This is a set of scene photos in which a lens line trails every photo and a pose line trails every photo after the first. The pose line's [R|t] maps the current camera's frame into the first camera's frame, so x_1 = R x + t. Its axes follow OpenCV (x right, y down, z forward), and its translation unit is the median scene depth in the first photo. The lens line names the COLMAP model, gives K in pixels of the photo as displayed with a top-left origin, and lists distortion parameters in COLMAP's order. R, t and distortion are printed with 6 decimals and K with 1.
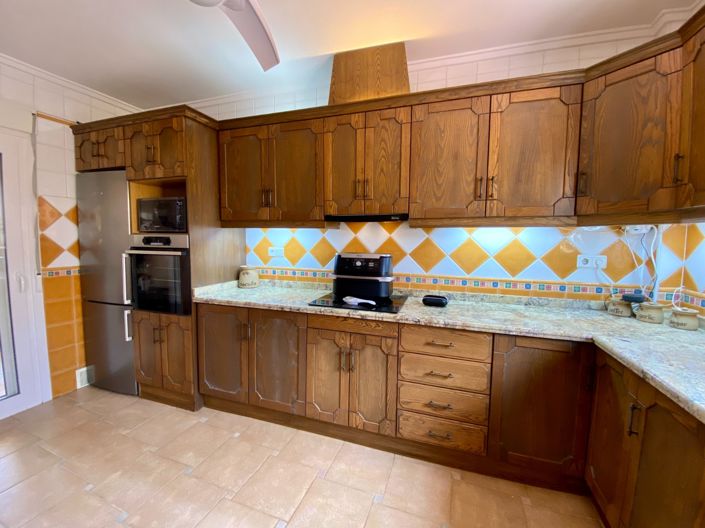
lens RADIAL K [[282.9, 0, 351.5], [0, 282.9, 257.5], [0, 0, 1]] dist [-0.002255, -0.000525]
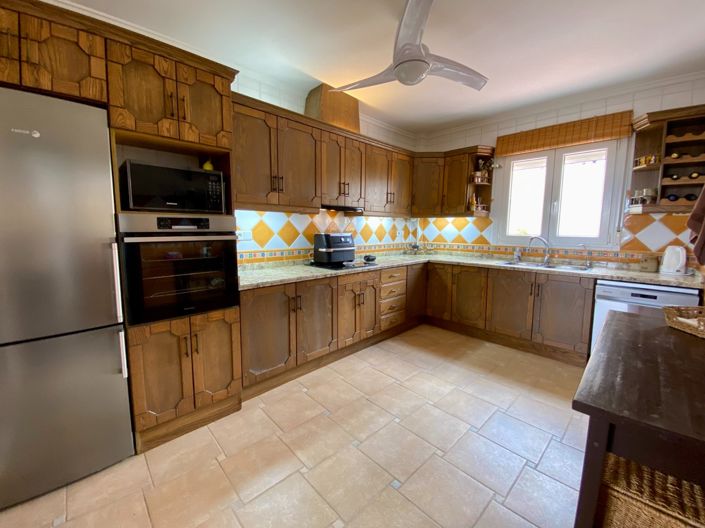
lens RADIAL K [[282.9, 0, 351.5], [0, 282.9, 257.5], [0, 0, 1]] dist [-0.002255, -0.000525]
pose [[0.466539, -0.102274, 0.878568, -1.225403], [0.060334, 0.994659, 0.083750, -0.003649], [-0.882440, 0.013935, 0.470218, 0.256993]]
